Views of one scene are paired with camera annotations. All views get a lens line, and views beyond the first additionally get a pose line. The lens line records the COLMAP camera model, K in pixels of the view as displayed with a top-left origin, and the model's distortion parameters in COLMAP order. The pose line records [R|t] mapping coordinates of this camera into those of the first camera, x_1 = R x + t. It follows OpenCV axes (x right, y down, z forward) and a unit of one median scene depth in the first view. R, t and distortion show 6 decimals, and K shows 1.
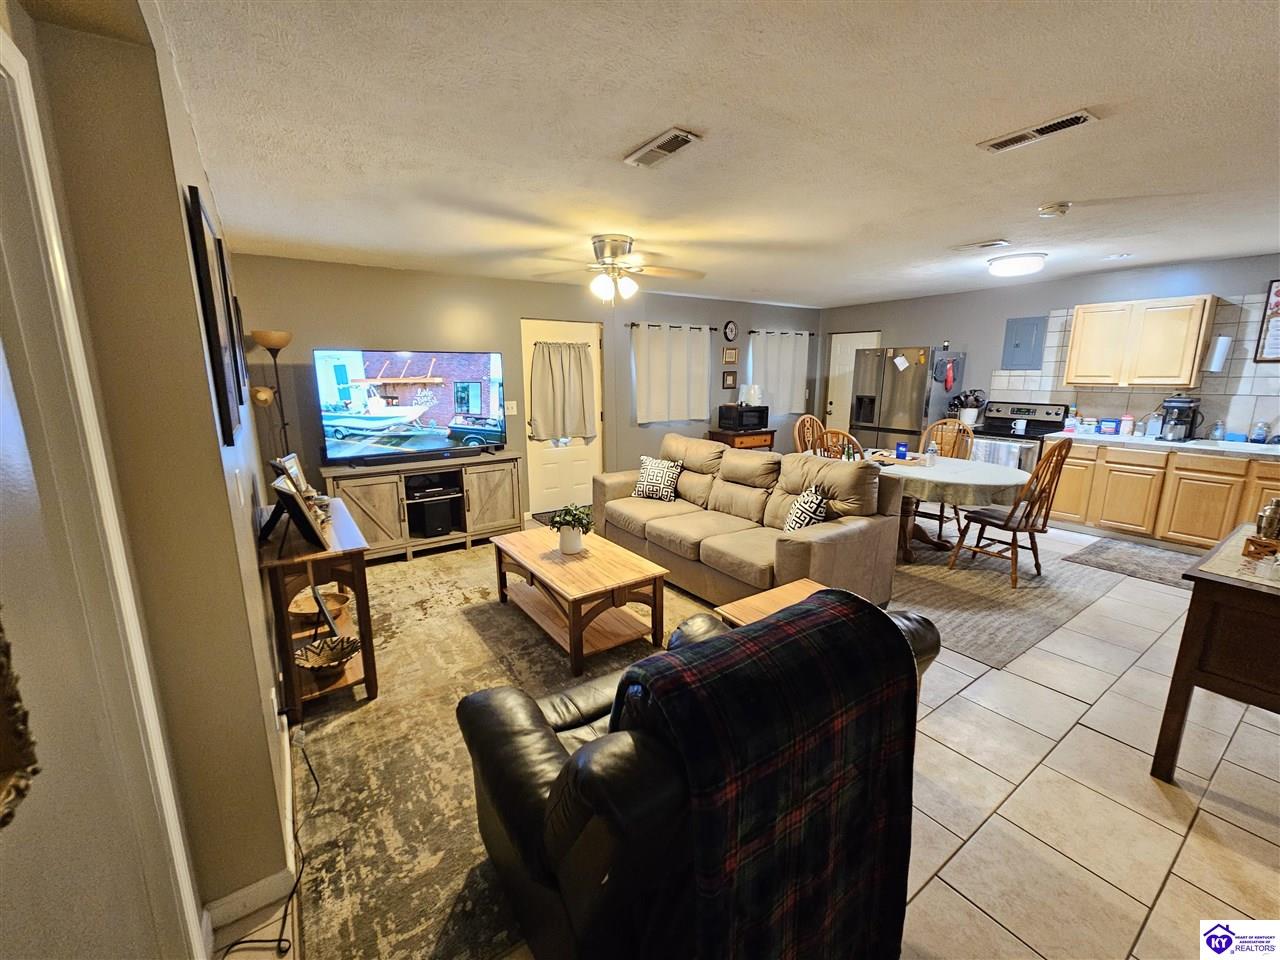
lens RADIAL K [[526.4, 0, 641.4], [0, 526.4, 479.5], [0, 0, 1]] dist [-0.002975, 0.002330]
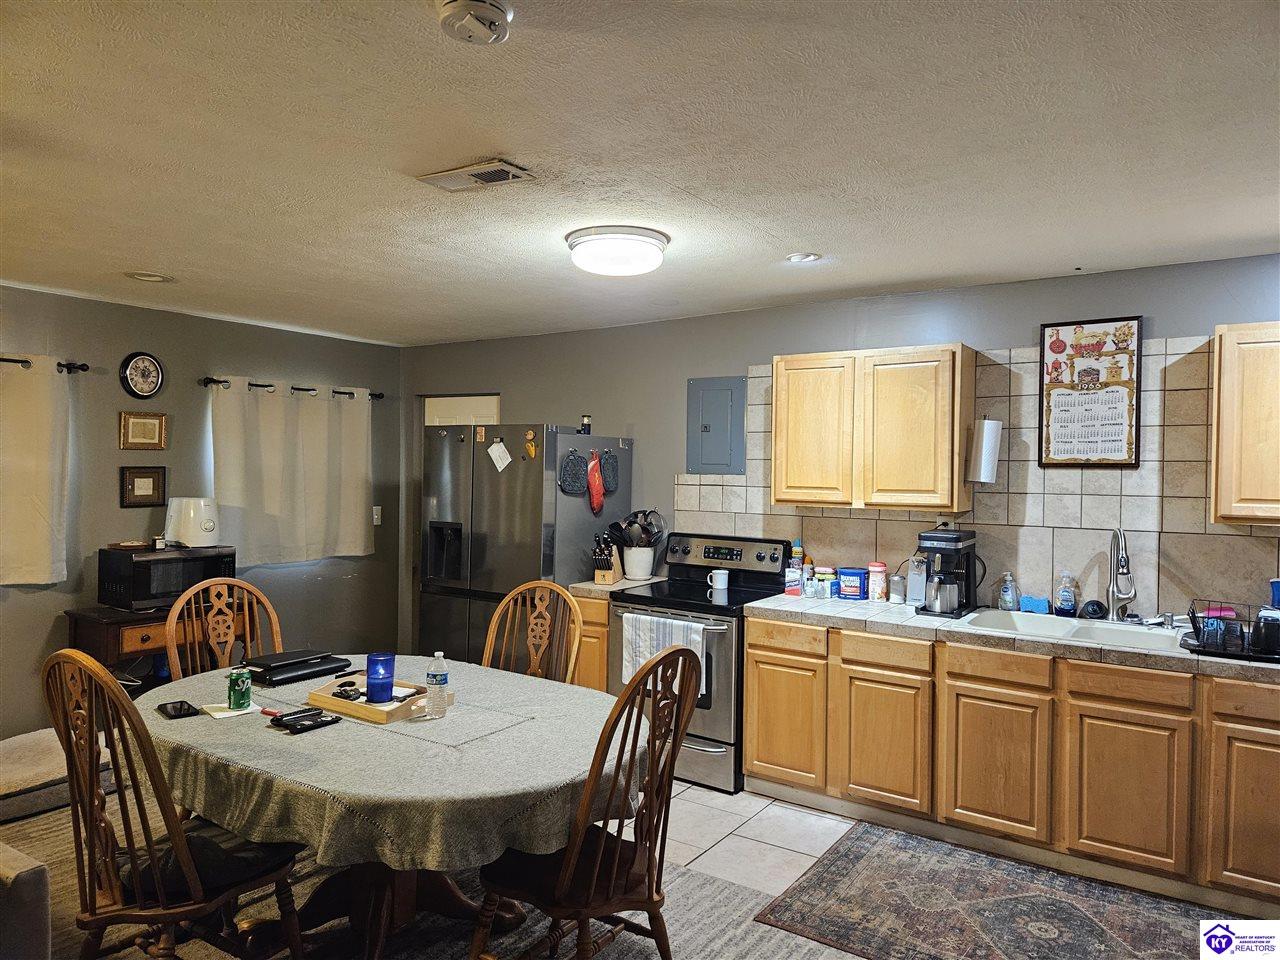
lens RADIAL K [[850.3, 0, 646.6], [0, 850.3, 488.6], [0, 0, 1]] dist [0.075946, -0.049394]
pose [[0.929496, 0.007357, 0.368759, 0.487370], [0.057309, 0.984778, -0.164100, -0.083150], [-0.364353, 0.173663, 0.914925, 0.357627]]
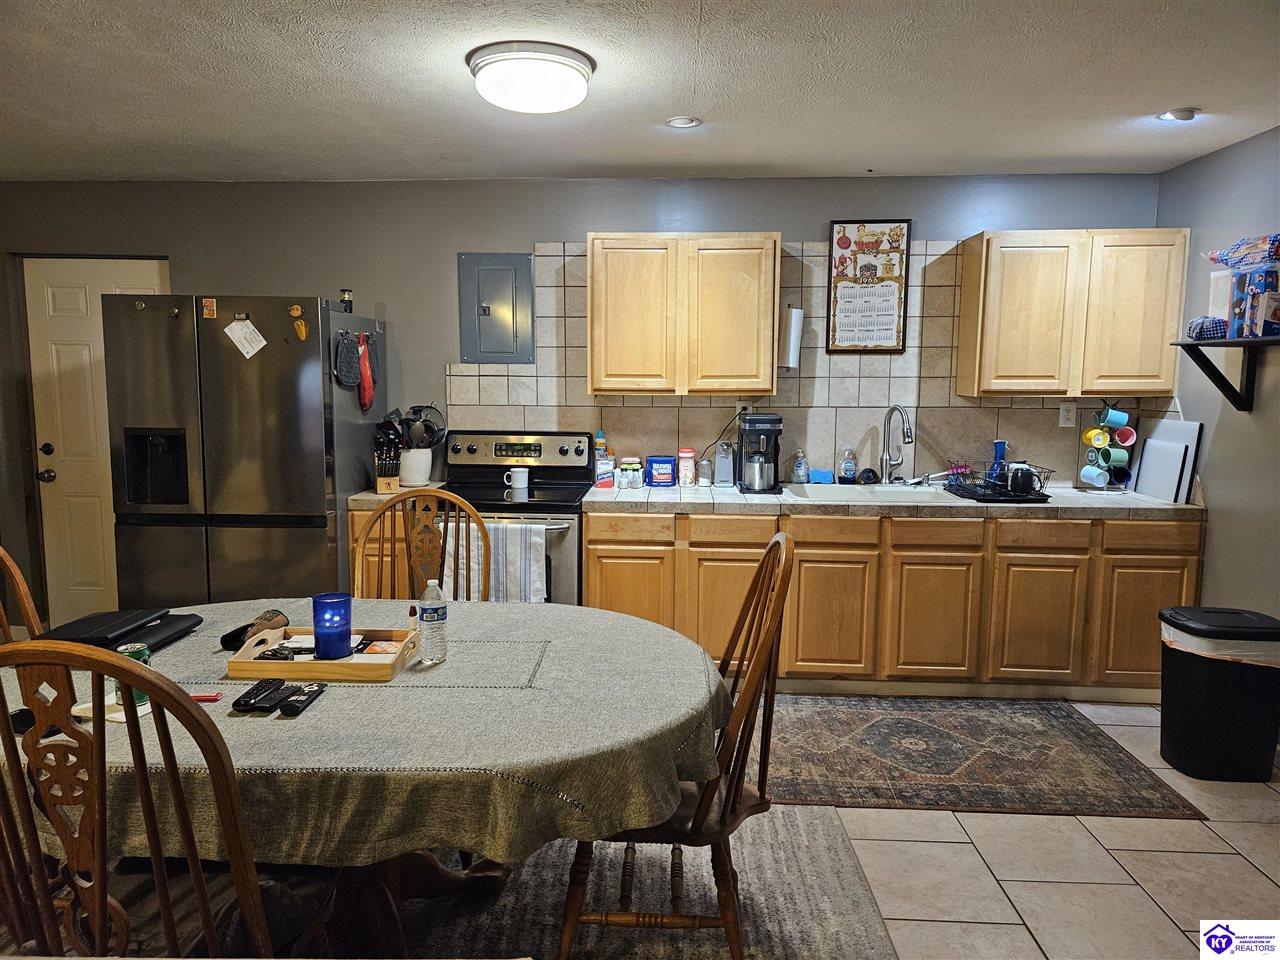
lens RADIAL K [[850.3, 0, 636.3], [0, 850.3, 479.6], [0, 0, 1]] dist [0.075946, -0.049394]
pose [[0.604687, -0.089675, 0.791399, 0.252686], [0.152997, 0.988214, -0.004924, -0.115403], [-0.781630, 0.124059, 0.611280, 0.629412]]
